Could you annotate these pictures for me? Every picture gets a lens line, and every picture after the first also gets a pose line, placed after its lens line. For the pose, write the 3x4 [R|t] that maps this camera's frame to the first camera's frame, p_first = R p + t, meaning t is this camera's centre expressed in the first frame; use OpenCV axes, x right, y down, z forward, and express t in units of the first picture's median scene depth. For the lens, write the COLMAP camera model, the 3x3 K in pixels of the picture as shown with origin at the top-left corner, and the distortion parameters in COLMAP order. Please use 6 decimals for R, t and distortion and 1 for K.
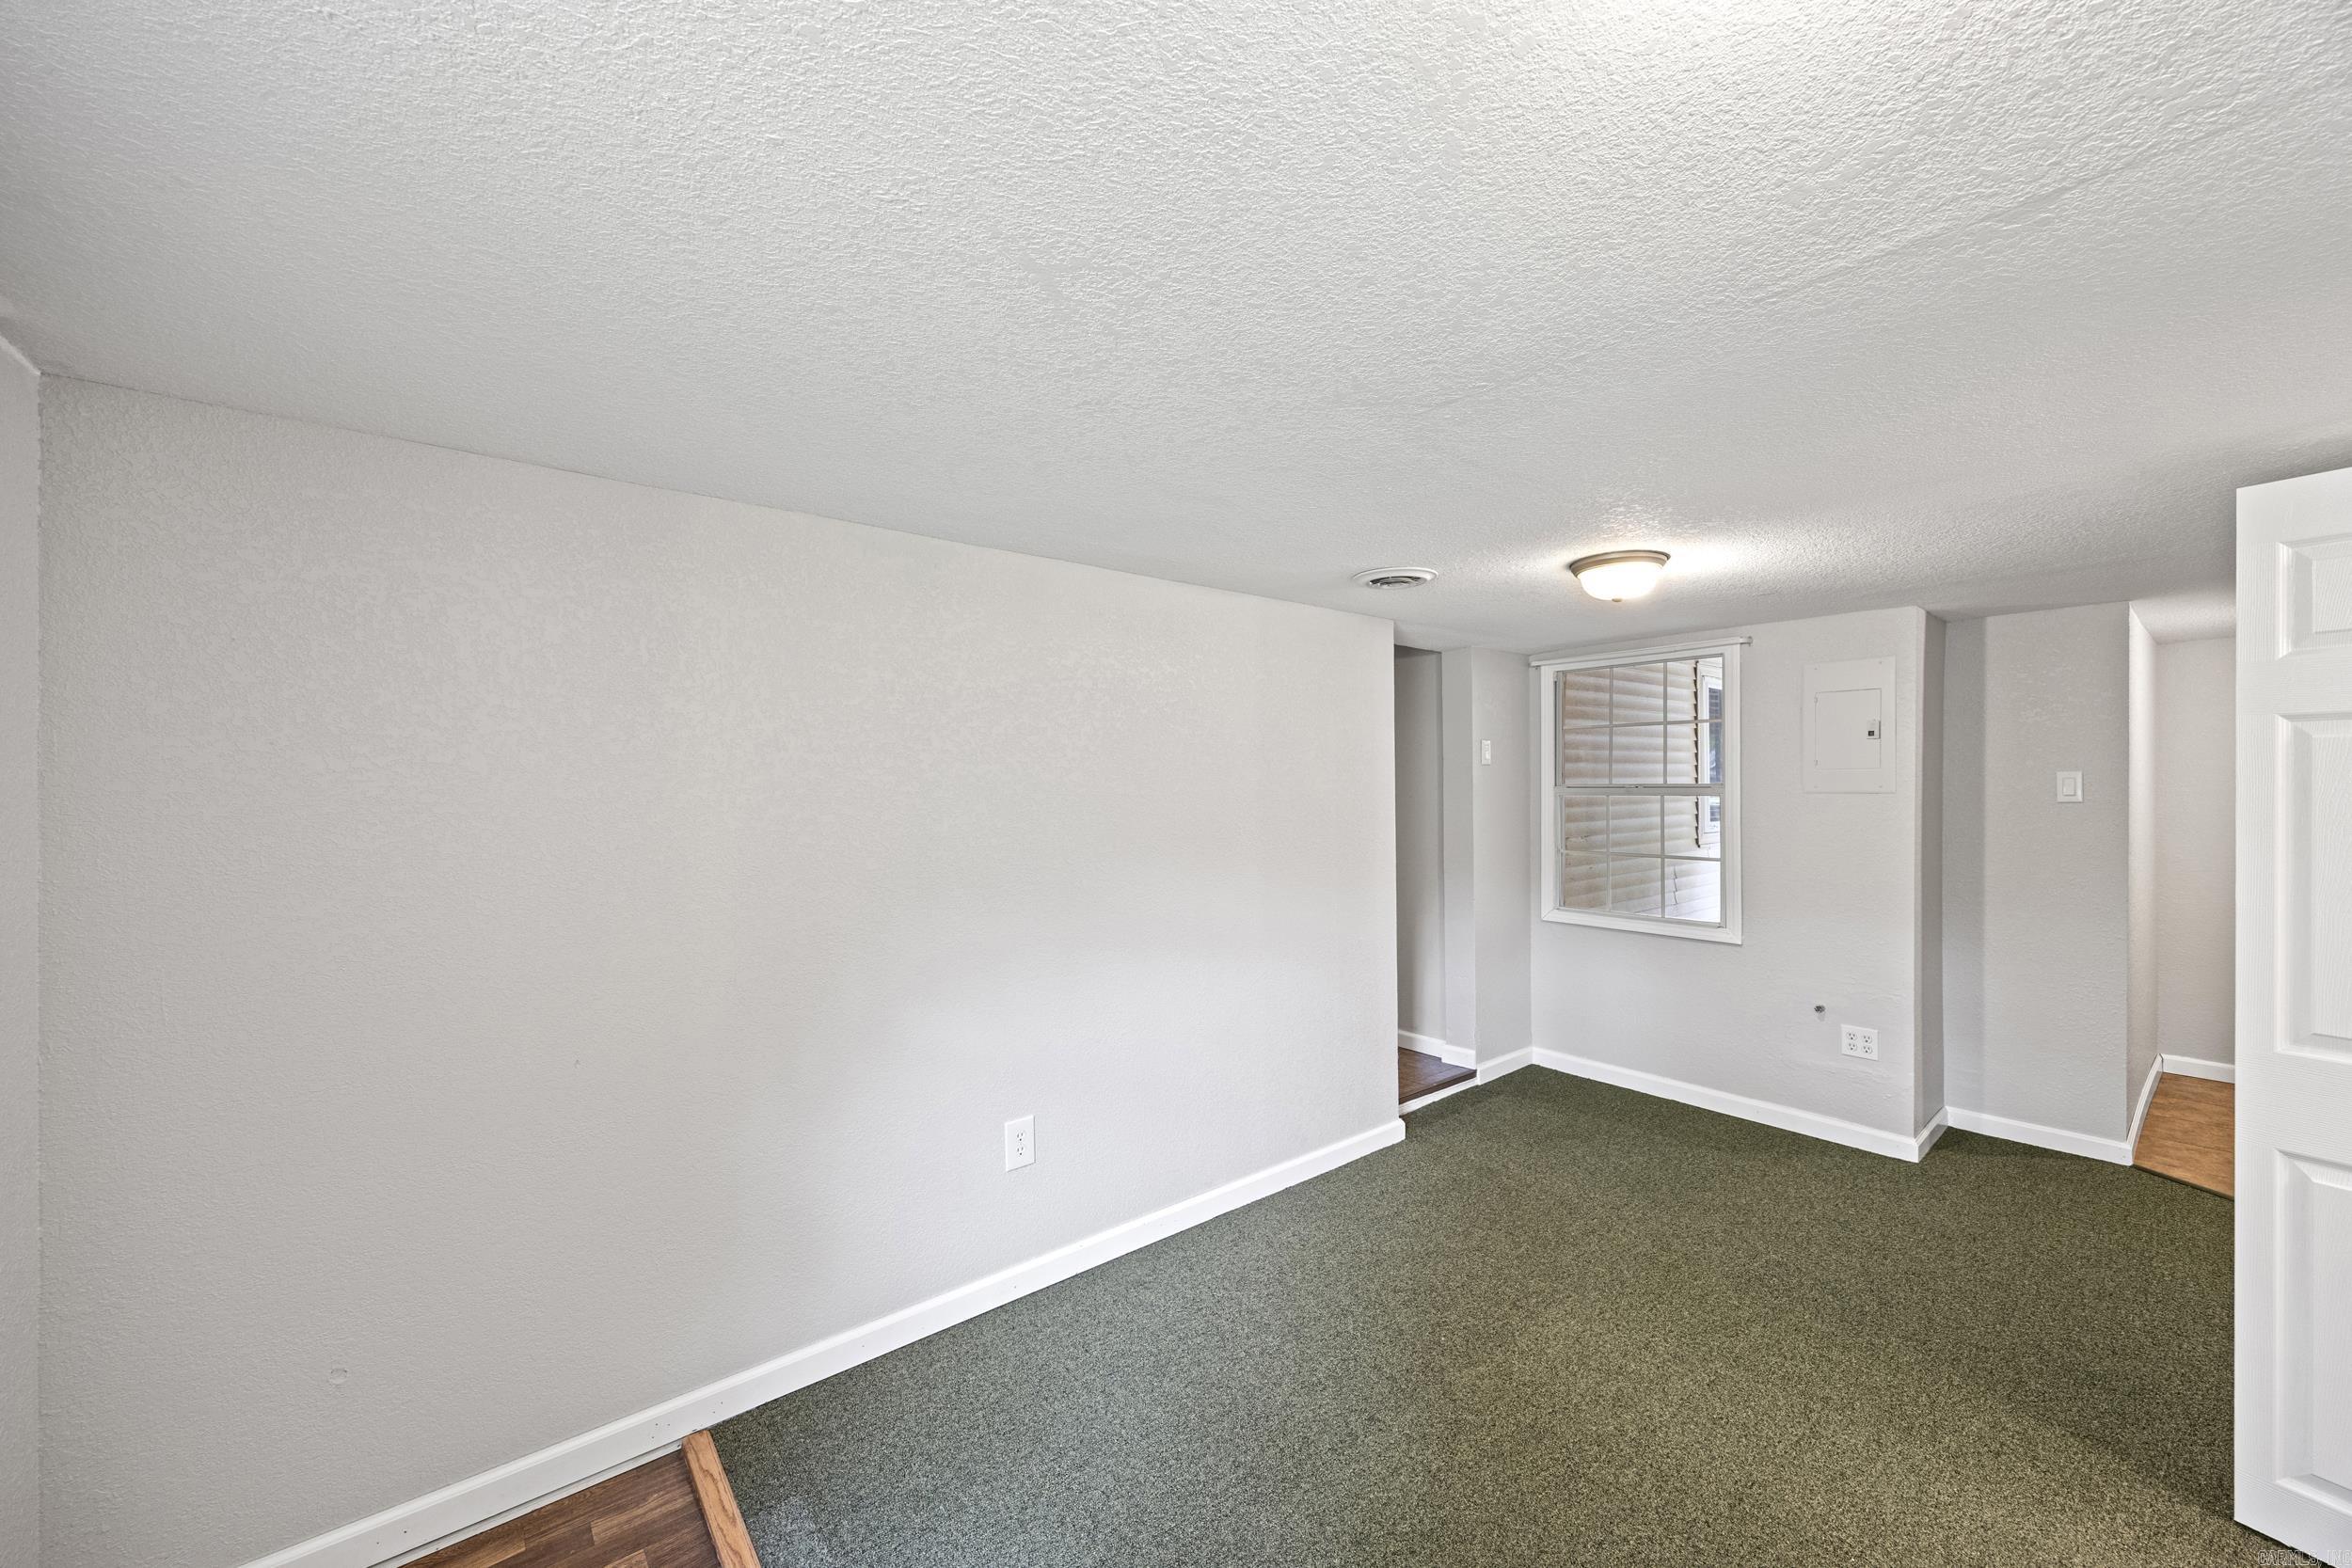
lens RADIAL K [[917.5, 0, 1207.2], [0, 917.5, 796.2], [0, 0, 1]] dist [-0.000803, -0.000034]
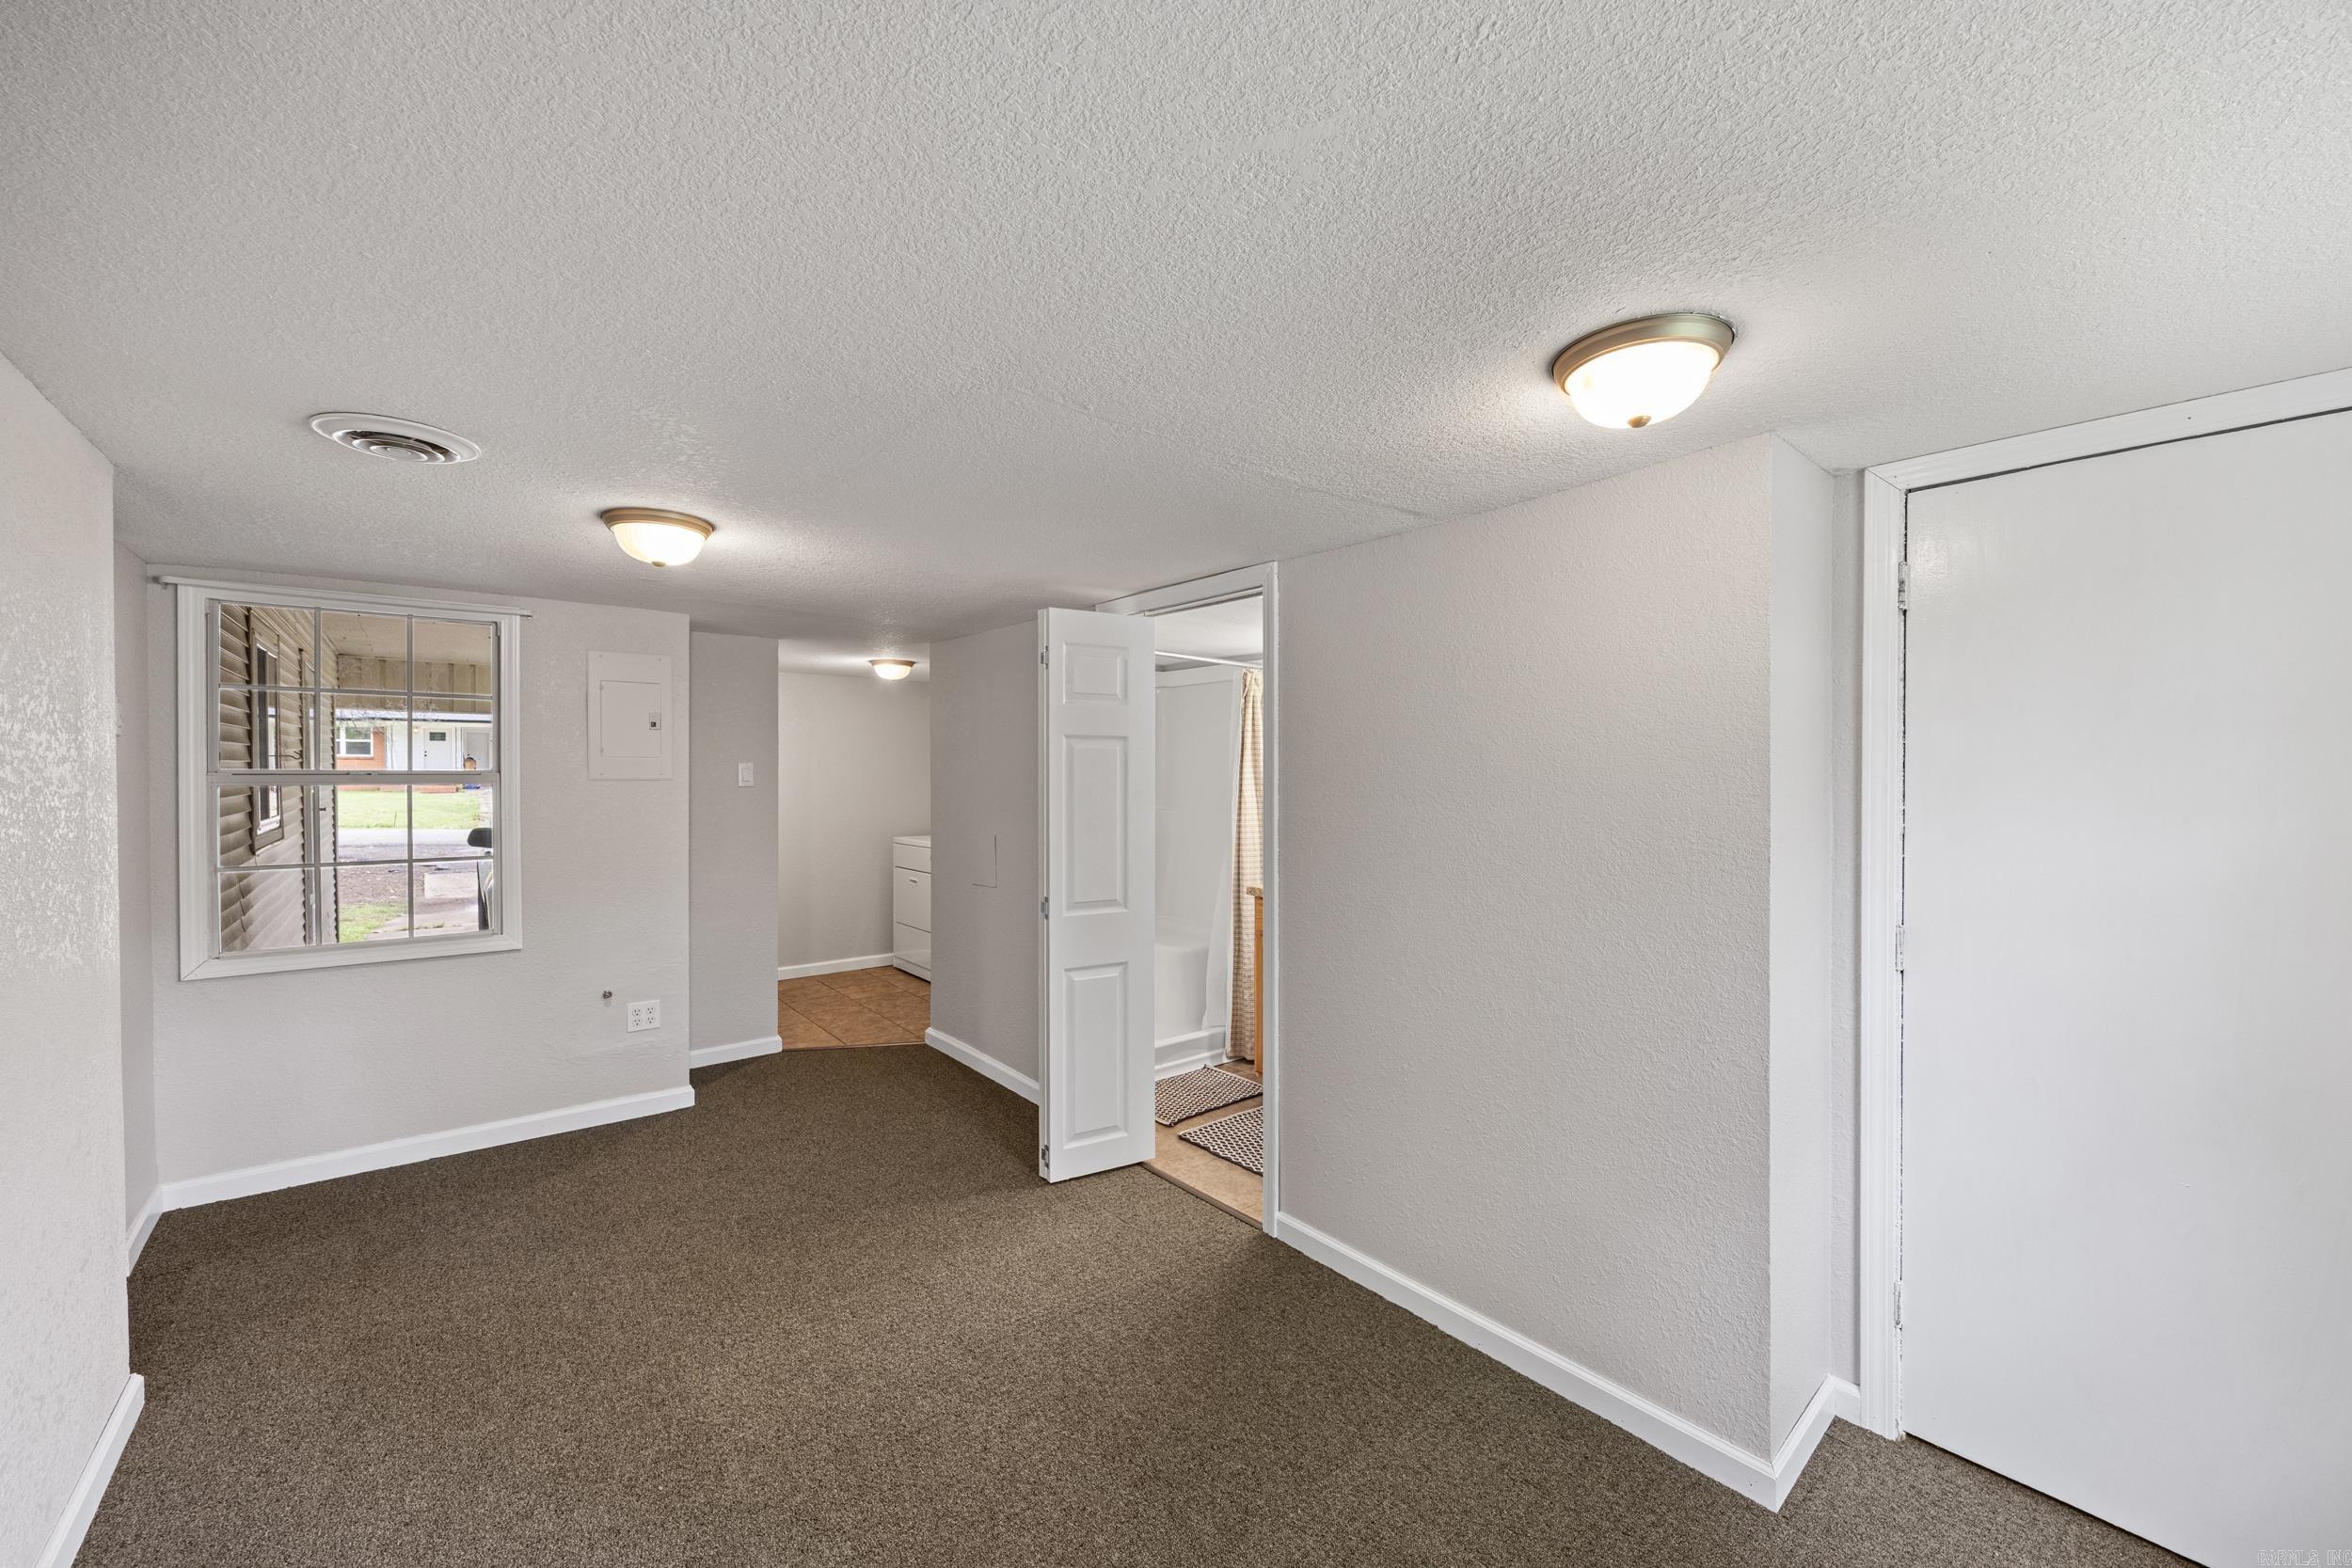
lens RADIAL K [[916.9, 0, 1176.0], [0, 916.9, 784.0], [0, 0, 1]] dist [-0.000120, -0.000027]
pose [[0.009838, -0.008052, 0.999919, -0.348604], [0.011042, 0.999907, 0.007944, -0.000839], [-0.999891, 0.010963, 0.009926, 0.382392]]
